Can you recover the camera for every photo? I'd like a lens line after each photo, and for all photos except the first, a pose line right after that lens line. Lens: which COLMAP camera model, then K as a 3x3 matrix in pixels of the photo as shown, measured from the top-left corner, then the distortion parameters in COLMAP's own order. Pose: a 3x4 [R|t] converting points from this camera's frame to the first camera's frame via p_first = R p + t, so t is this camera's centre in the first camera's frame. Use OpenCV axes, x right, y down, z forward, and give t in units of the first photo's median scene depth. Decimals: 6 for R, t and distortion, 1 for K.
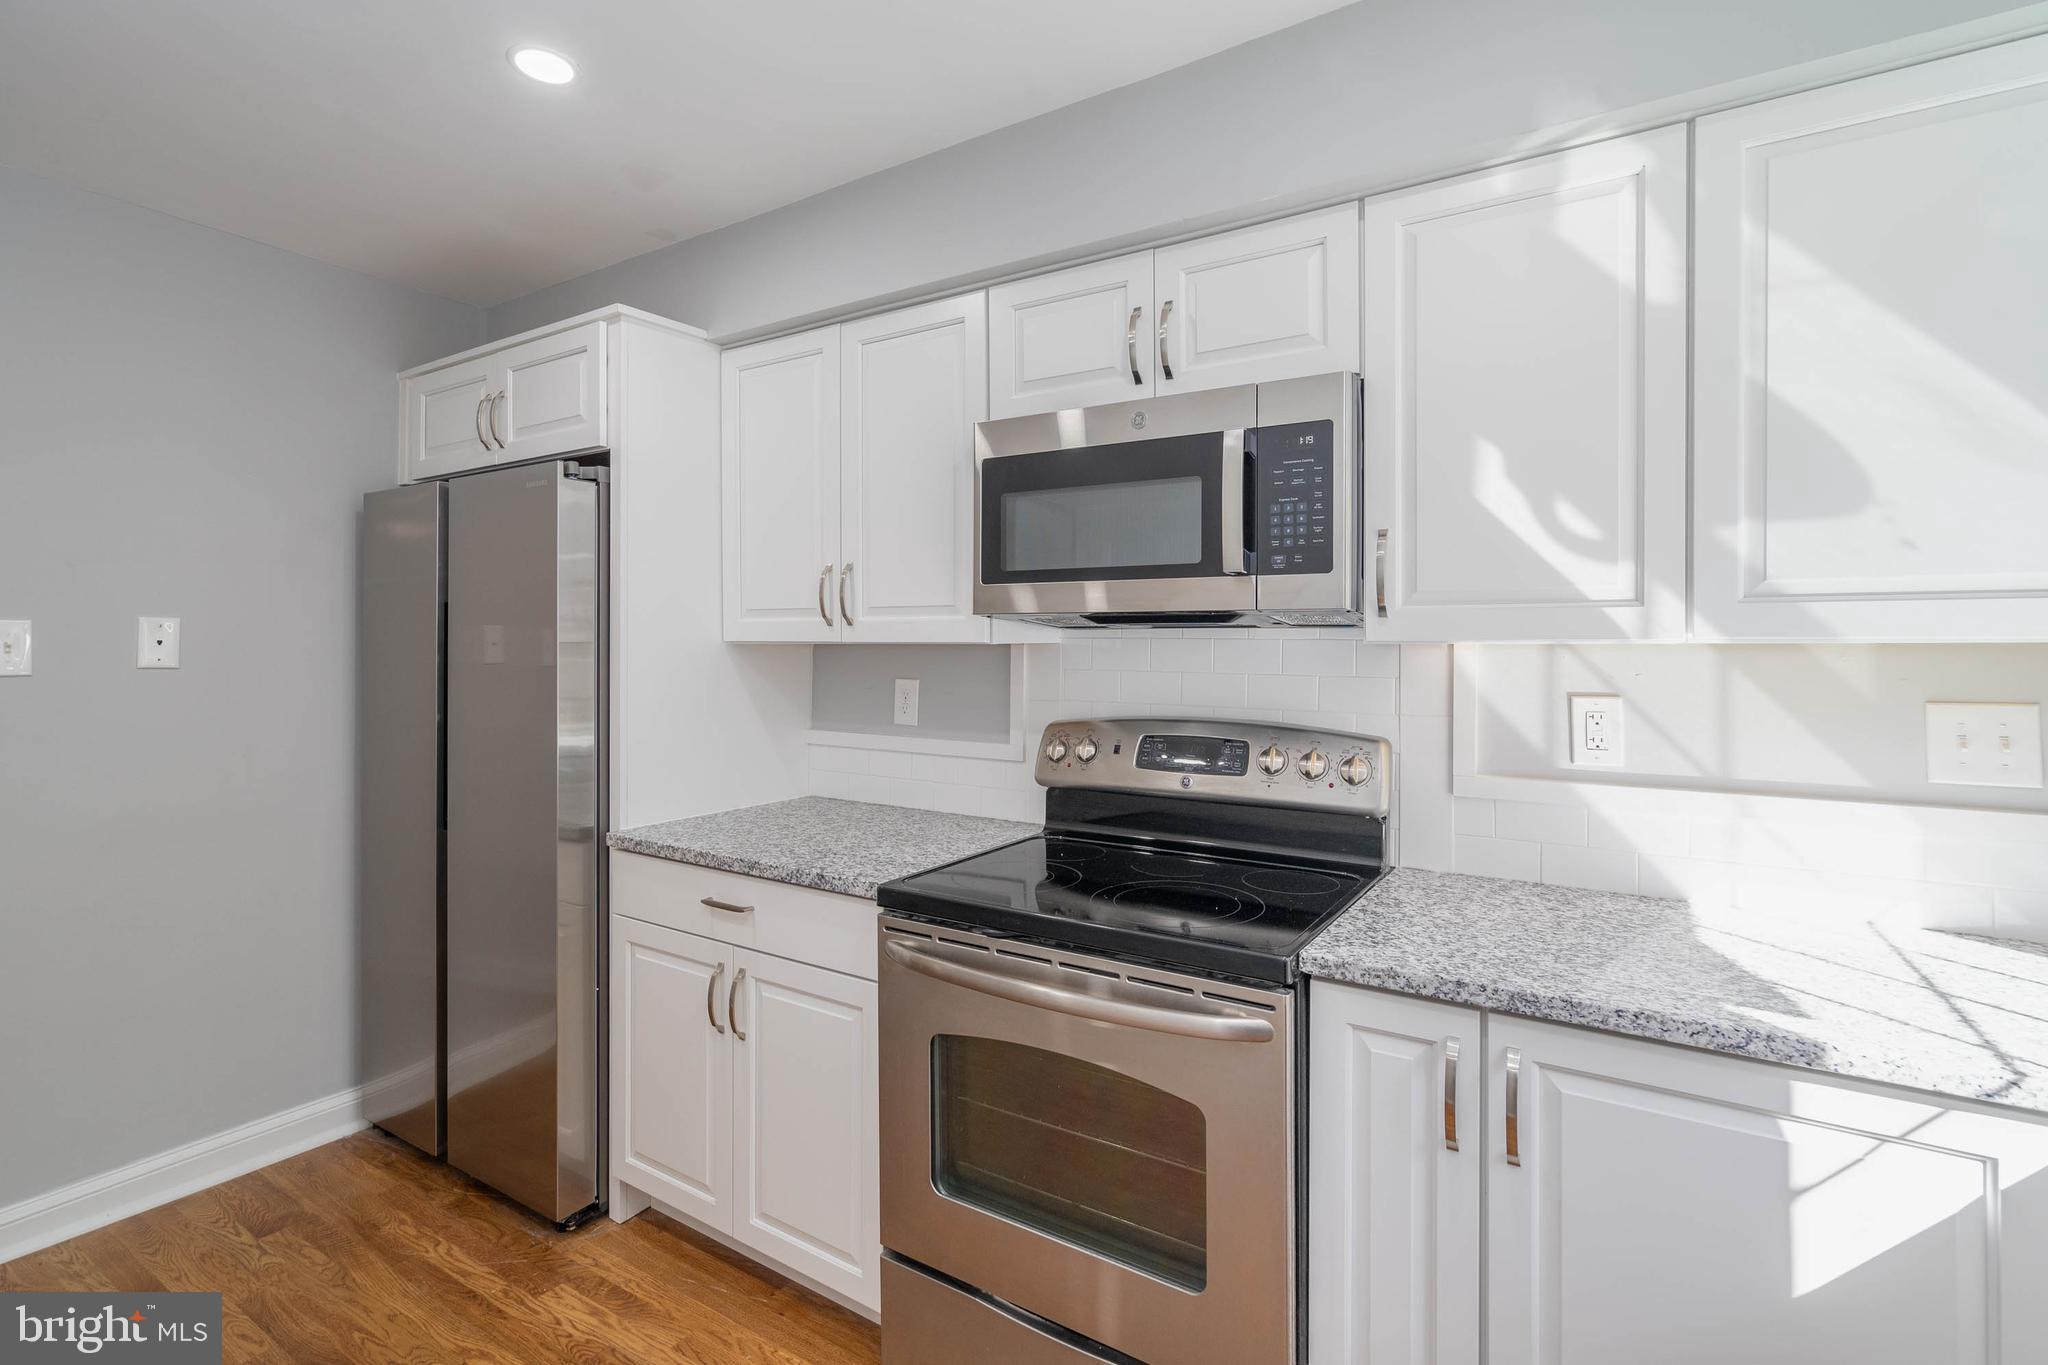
lens RADIAL K [[963.5, 0, 1024.8], [0, 963.5, 643.4], [0, 0, 1]] dist [0.001042, 0.000354]
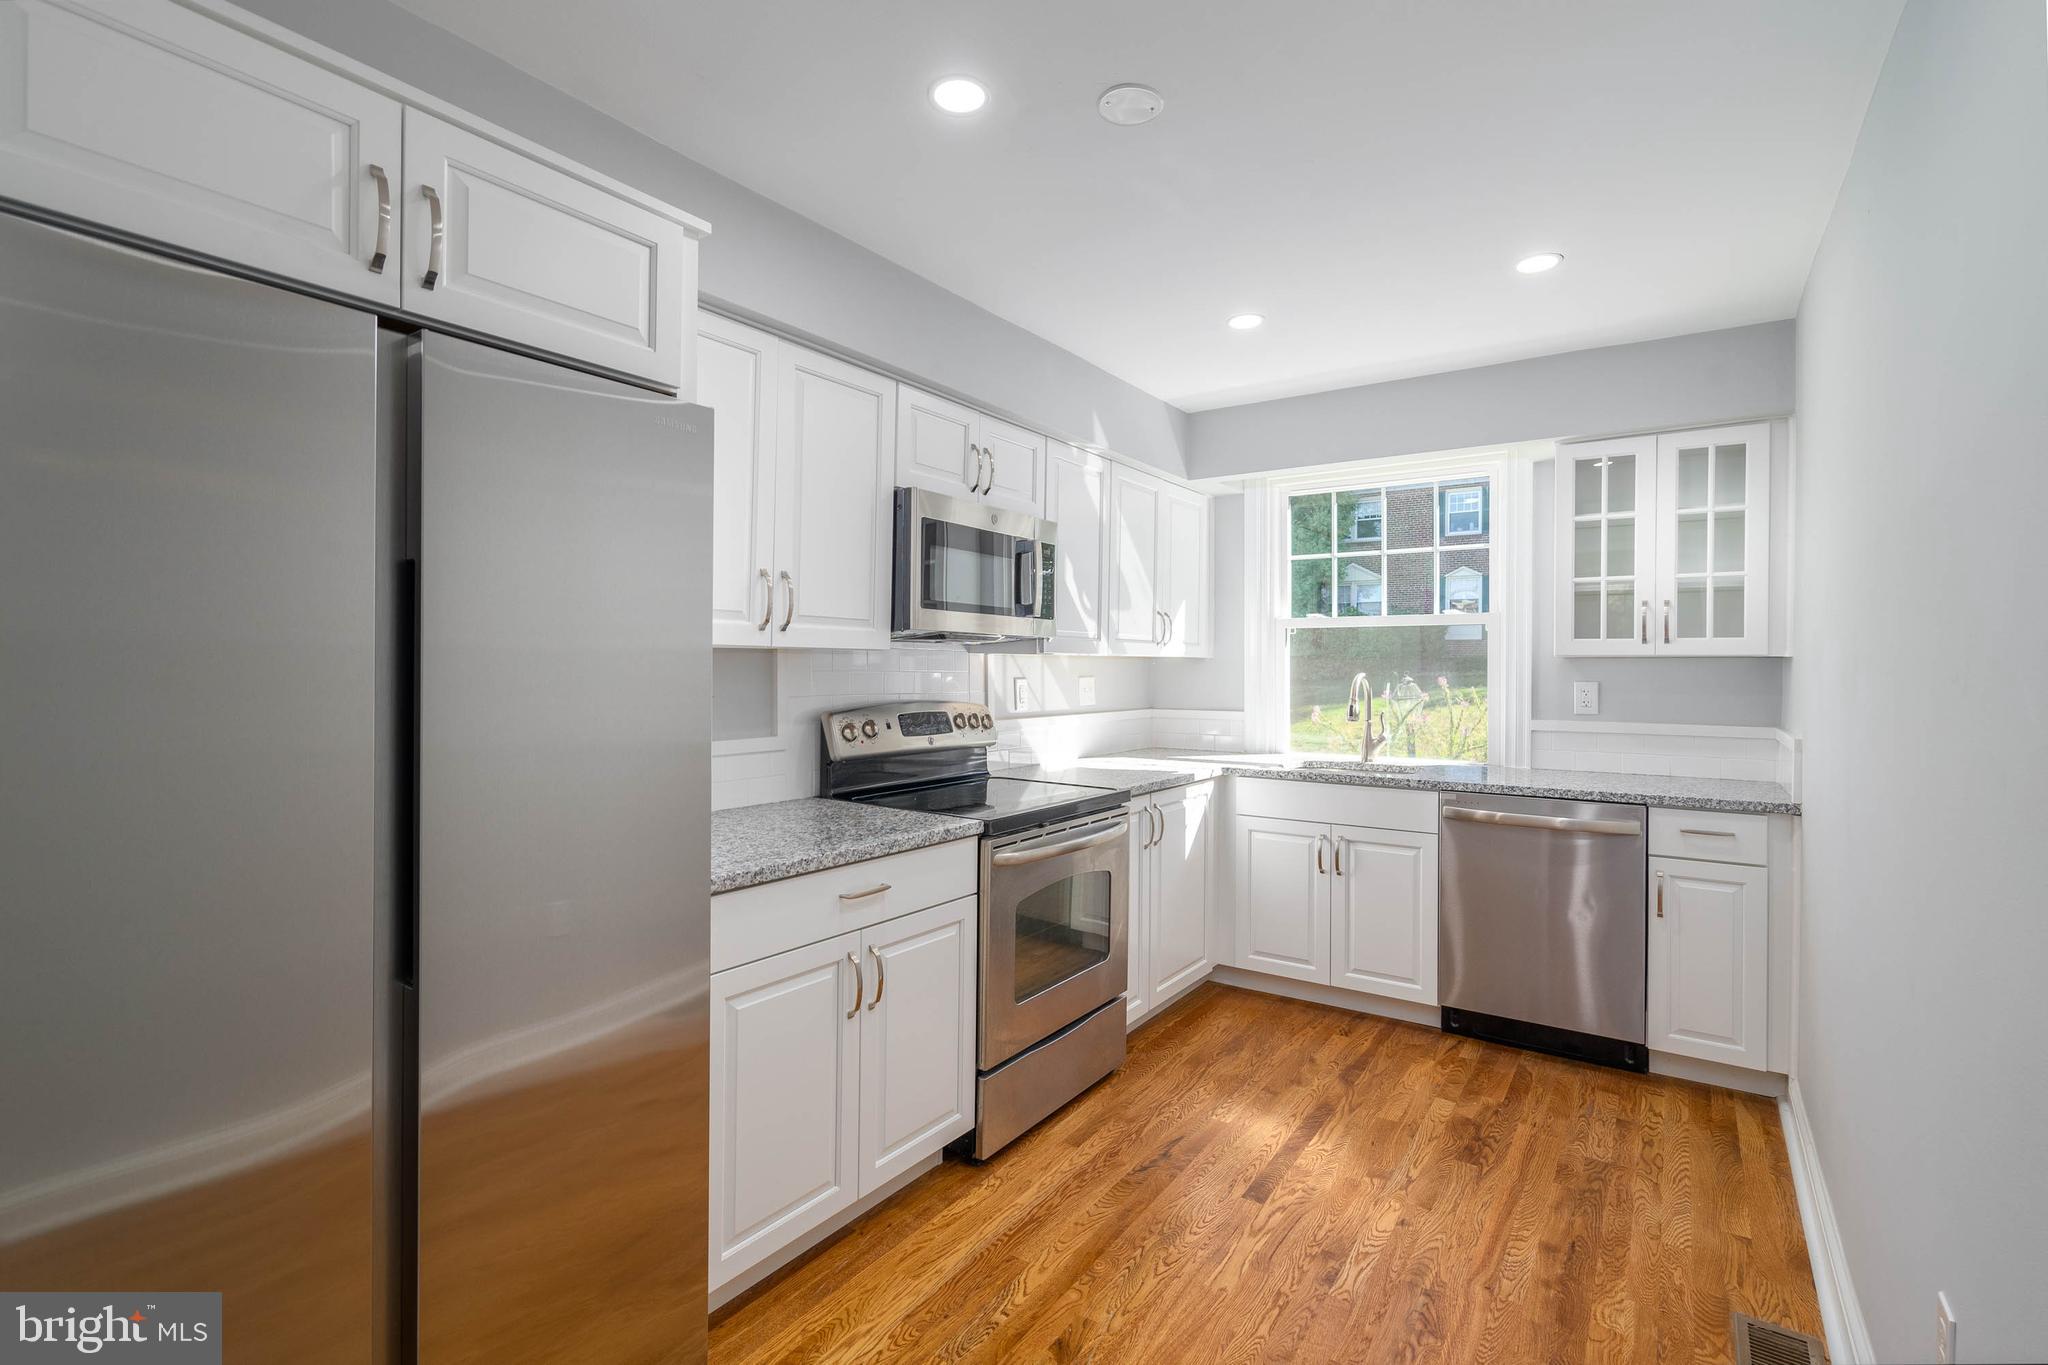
lens RADIAL K [[959.1, 0, 1031.7], [0, 959.1, 671.3], [0, 0, 1]] dist [-0.002049, 0.000946]
pose [[0.021813, -0.009559, 0.999716, -1.420513], [-0.010886, 0.999893, 0.009798, 0.013861], [-0.999703, -0.011097, 0.021707, 0.823047]]
